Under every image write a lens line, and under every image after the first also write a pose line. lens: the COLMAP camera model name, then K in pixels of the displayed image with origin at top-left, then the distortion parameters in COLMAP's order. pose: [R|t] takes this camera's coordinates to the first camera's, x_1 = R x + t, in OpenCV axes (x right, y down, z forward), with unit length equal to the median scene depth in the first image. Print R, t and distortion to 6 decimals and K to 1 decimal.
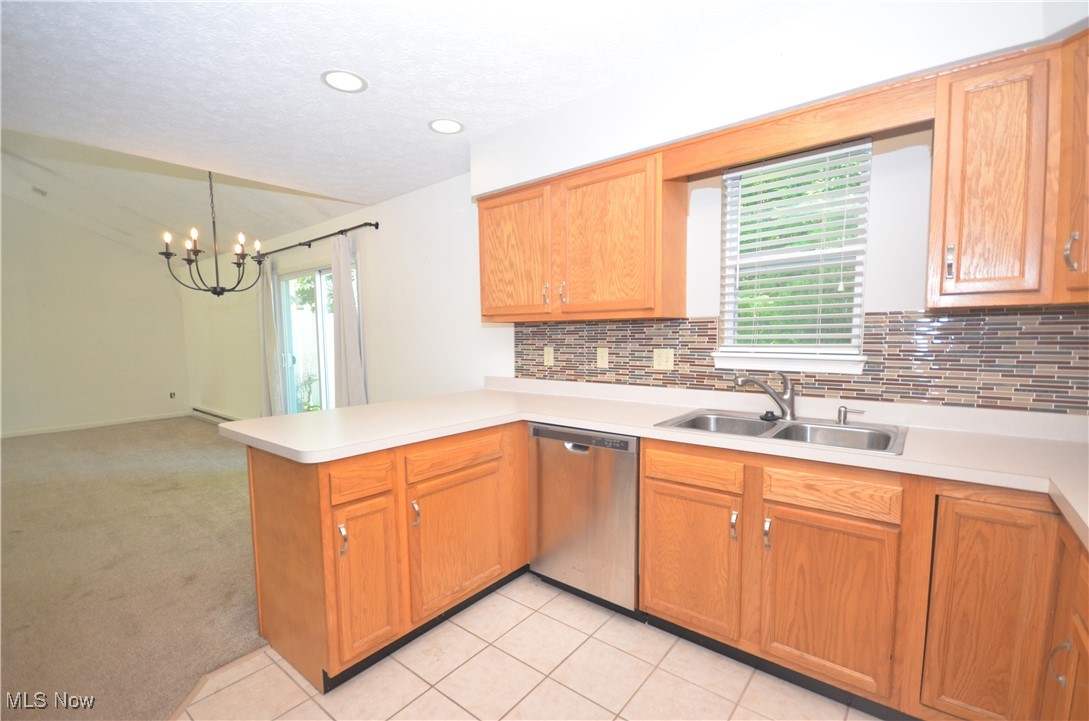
lens RADIAL K [[476.4, 0, 550.0], [0, 476.4, 372.2], [0, 0, 1]] dist [0.003019, -0.008265]
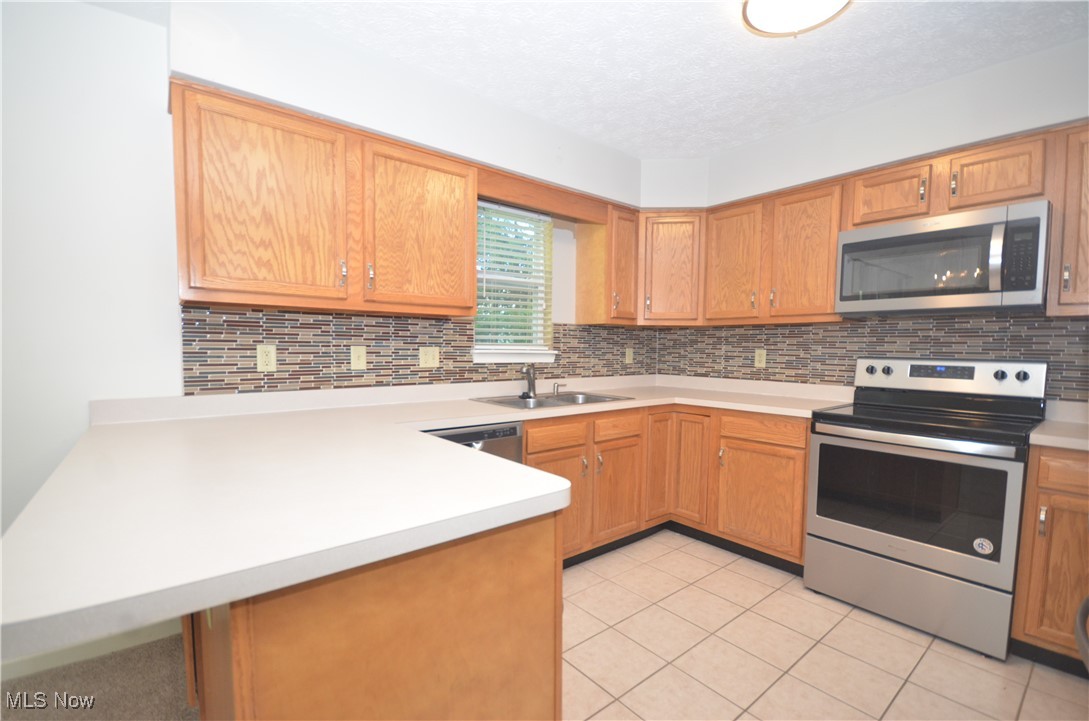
lens RADIAL K [[476.4, 0, 538.8], [0, 476.4, 371.2], [0, 0, 1]] dist [0.003019, -0.008265]
pose [[0.213099, -0.036745, 0.976339, -0.724125], [0.065932, 0.997555, 0.023153, -0.005152], [-0.974804, 0.059438, 0.215000, 0.561842]]
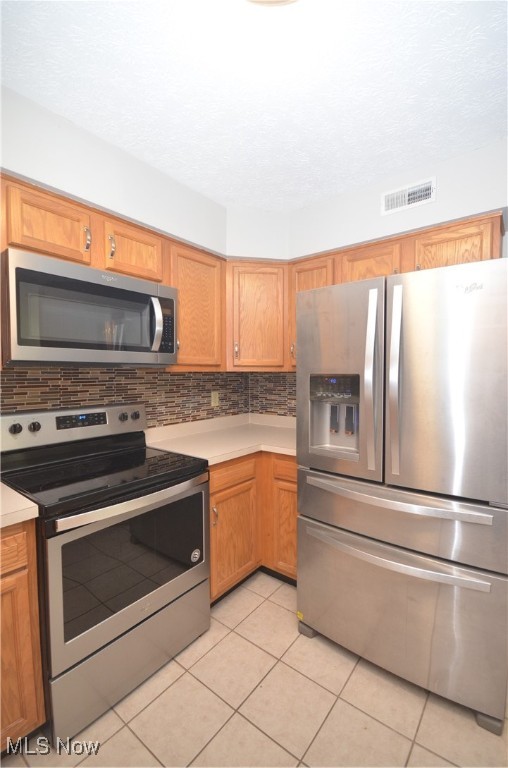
lens RADIAL K [[336.0, 0, 262.1], [0, 336.0, 386.4], [0, 0, 1]] dist [0.003019, -0.008265]
pose [[-0.999399, 0.013639, -0.031875, 0.016127], [0.009573, 0.992183, 0.124421, -0.082060], [0.033322, 0.124041, -0.991717, 0.680249]]
